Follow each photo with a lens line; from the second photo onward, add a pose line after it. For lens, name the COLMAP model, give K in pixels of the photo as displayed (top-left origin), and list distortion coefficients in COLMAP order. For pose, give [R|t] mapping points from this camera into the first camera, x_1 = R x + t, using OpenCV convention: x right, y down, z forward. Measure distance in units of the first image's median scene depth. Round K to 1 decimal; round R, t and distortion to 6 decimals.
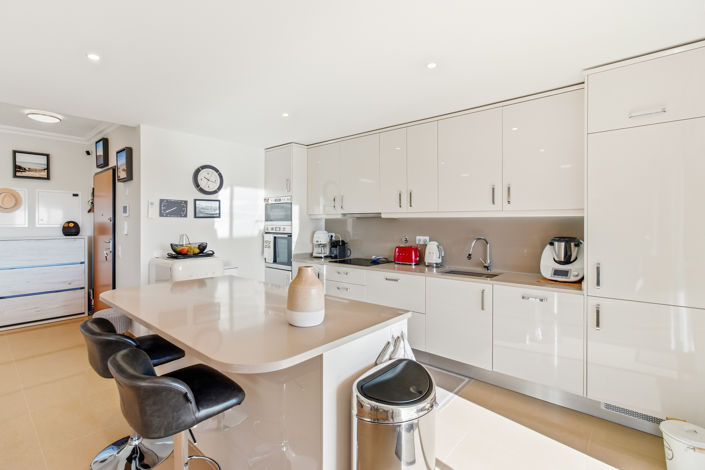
lens RADIAL K [[328.6, 0, 348.1], [0, 328.6, 230.5], [0, 0, 1]] dist [-0.008580, 0.002555]
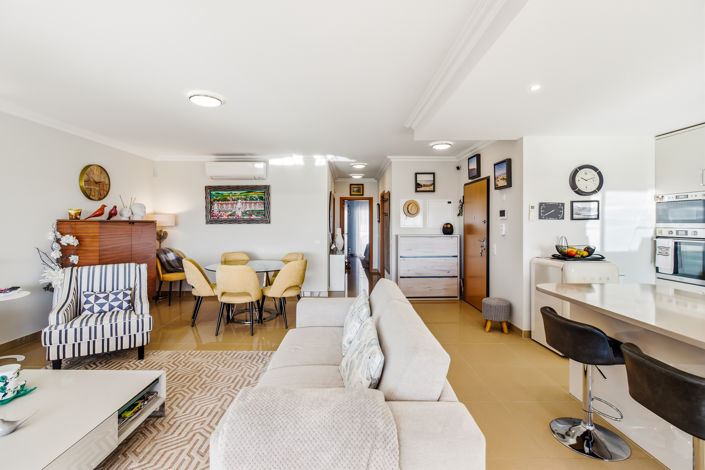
lens RADIAL K [[328.6, 0, 343.3], [0, 328.6, 224.3], [0, 0, 1]] dist [-0.008580, 0.002555]
pose [[0.651915, 0.001093, -0.758291, -0.160023], [-0.015974, 0.999797, -0.012292, -0.001978], [0.758124, 0.020126, 0.651800, -0.157755]]
